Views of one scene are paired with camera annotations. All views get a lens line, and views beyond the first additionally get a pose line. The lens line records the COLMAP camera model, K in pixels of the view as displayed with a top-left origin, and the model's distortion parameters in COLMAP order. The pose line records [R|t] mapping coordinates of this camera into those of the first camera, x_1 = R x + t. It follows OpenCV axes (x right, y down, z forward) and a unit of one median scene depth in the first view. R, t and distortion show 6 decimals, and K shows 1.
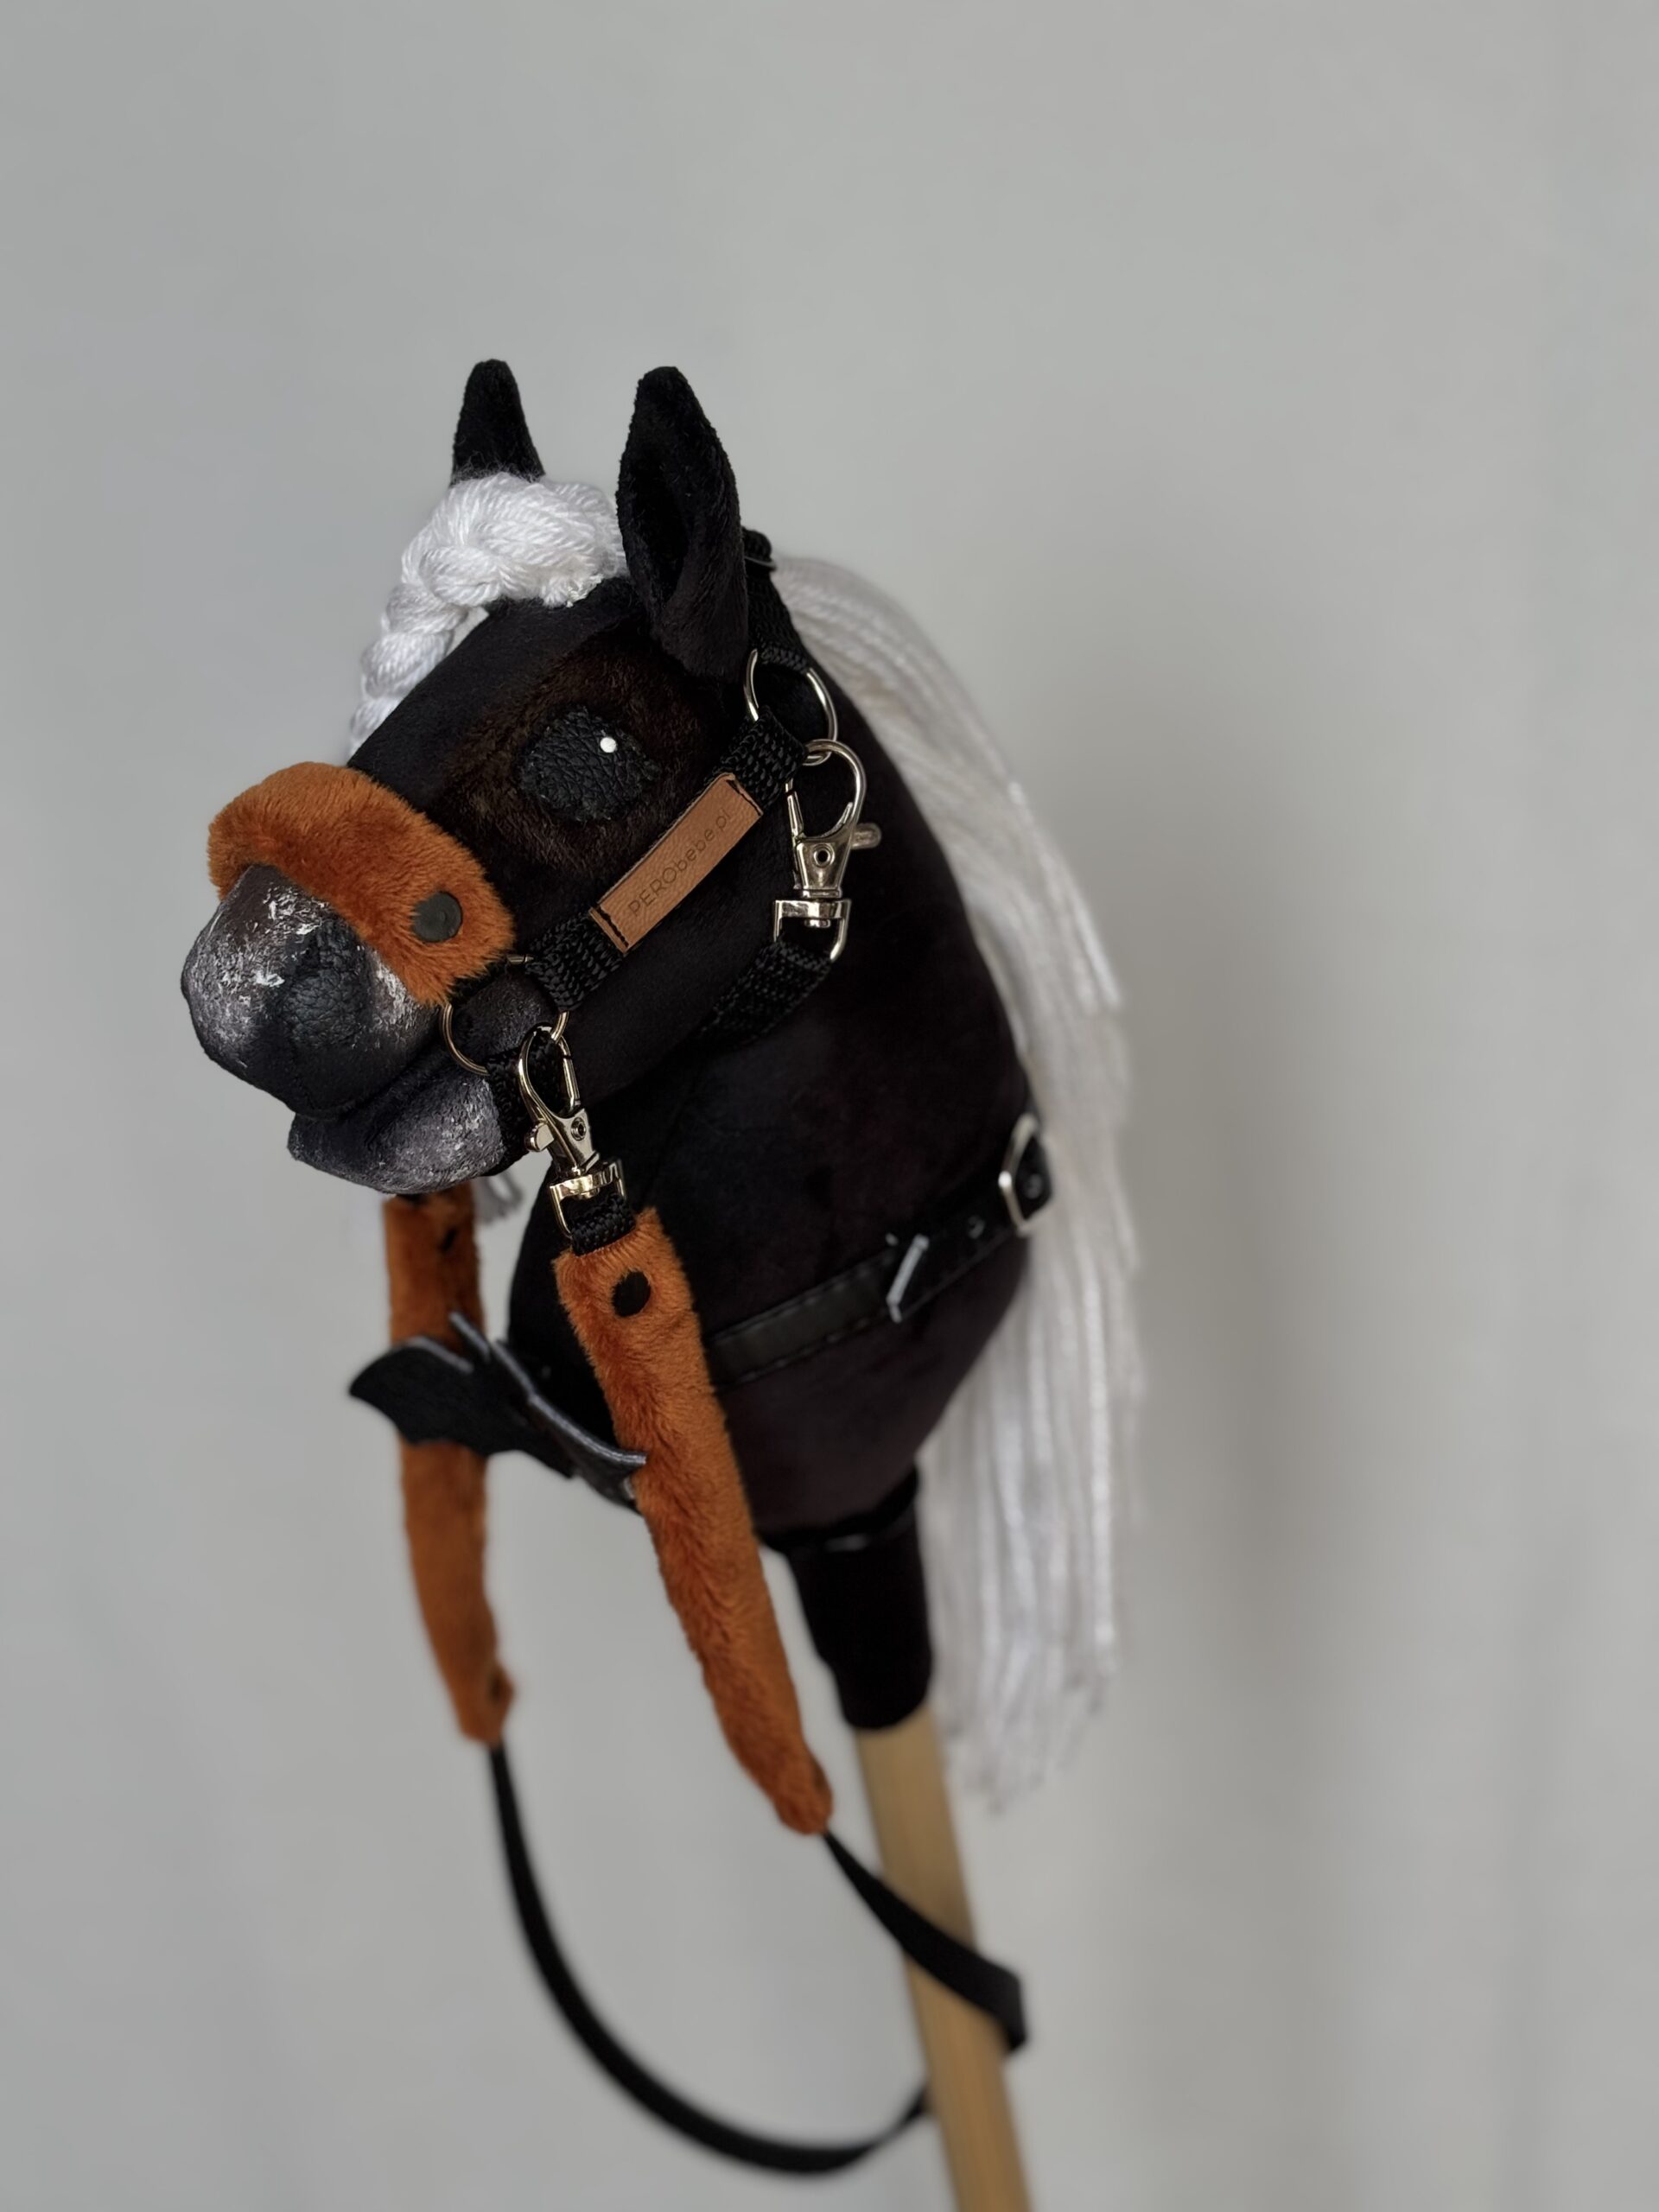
lens RADIAL K [[3389.1, 0, 829.5], [0, 3389.1, 1106.0], [0, 0, 1]] dist [0.163565, 0.054846]
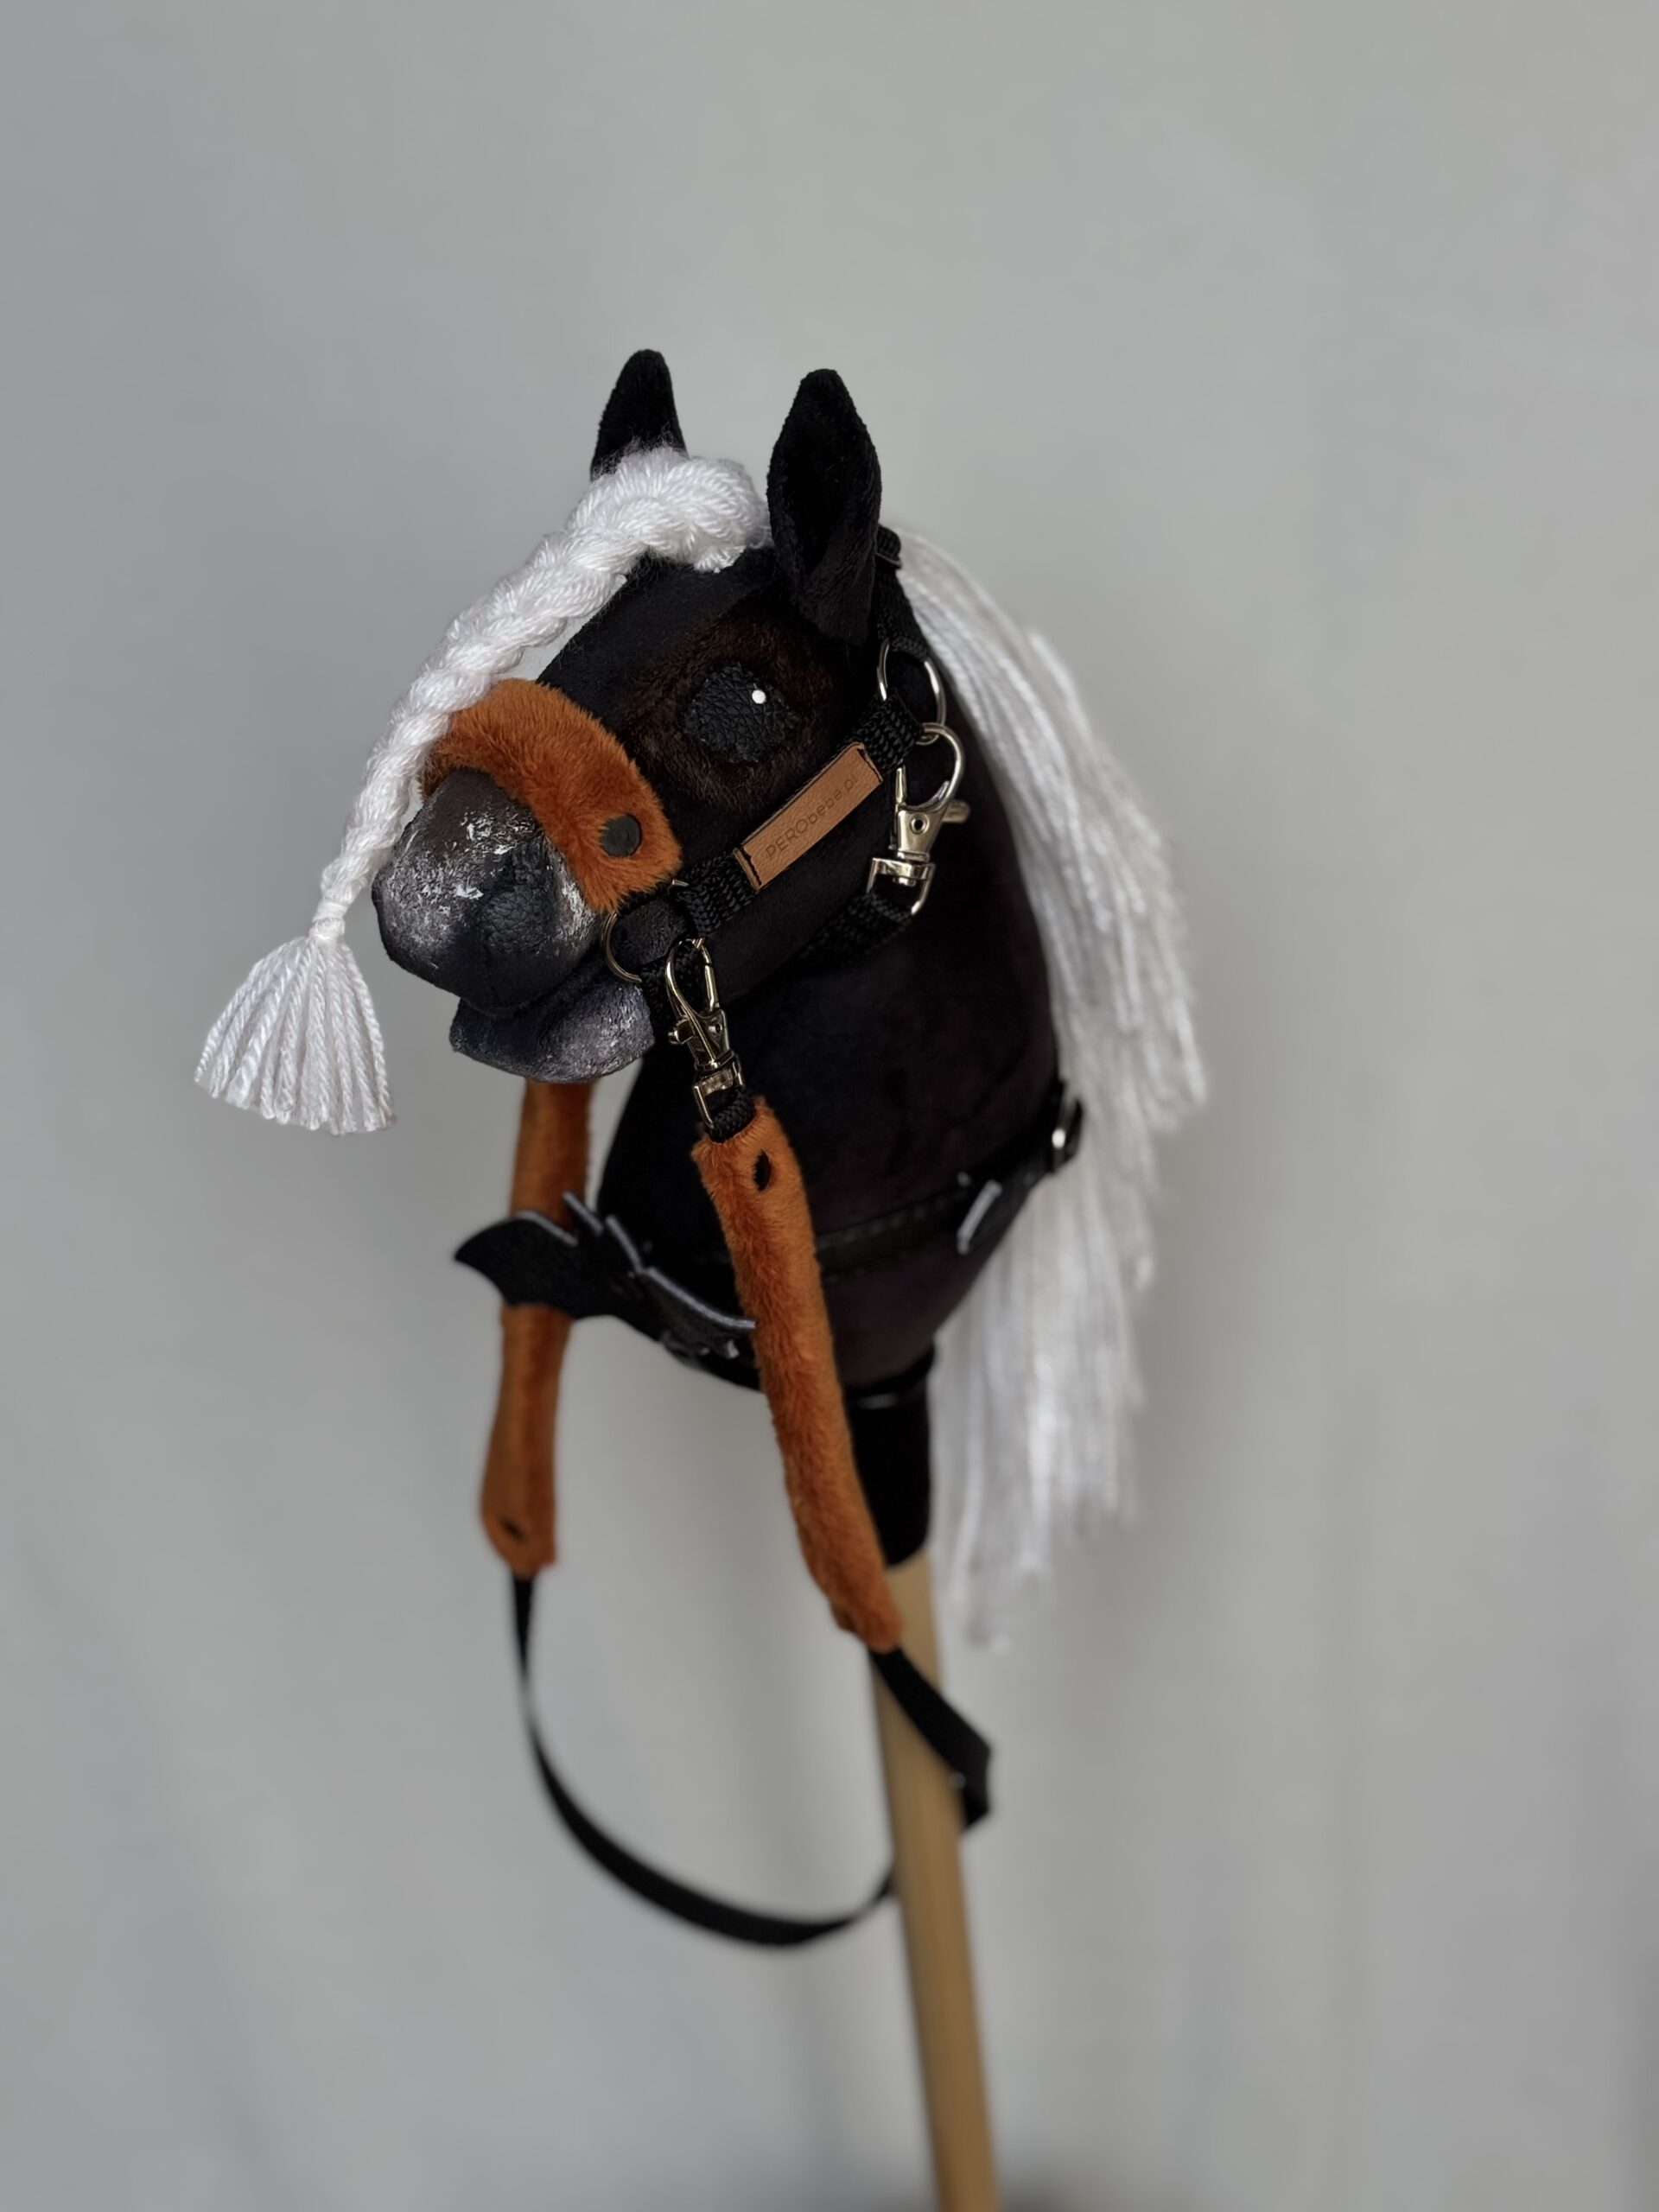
lens RADIAL K [[3389.1, 0, 829.5], [0, 3389.1, 1106.0], [0, 0, 1]] dist [0.163565, 0.054846]
pose [[0.992798, 0.026434, 0.116845, -0.171285], [-0.029577, 0.999244, 0.025251, 0.001954], [-0.116089, -0.028525, 0.992829, -0.143628]]
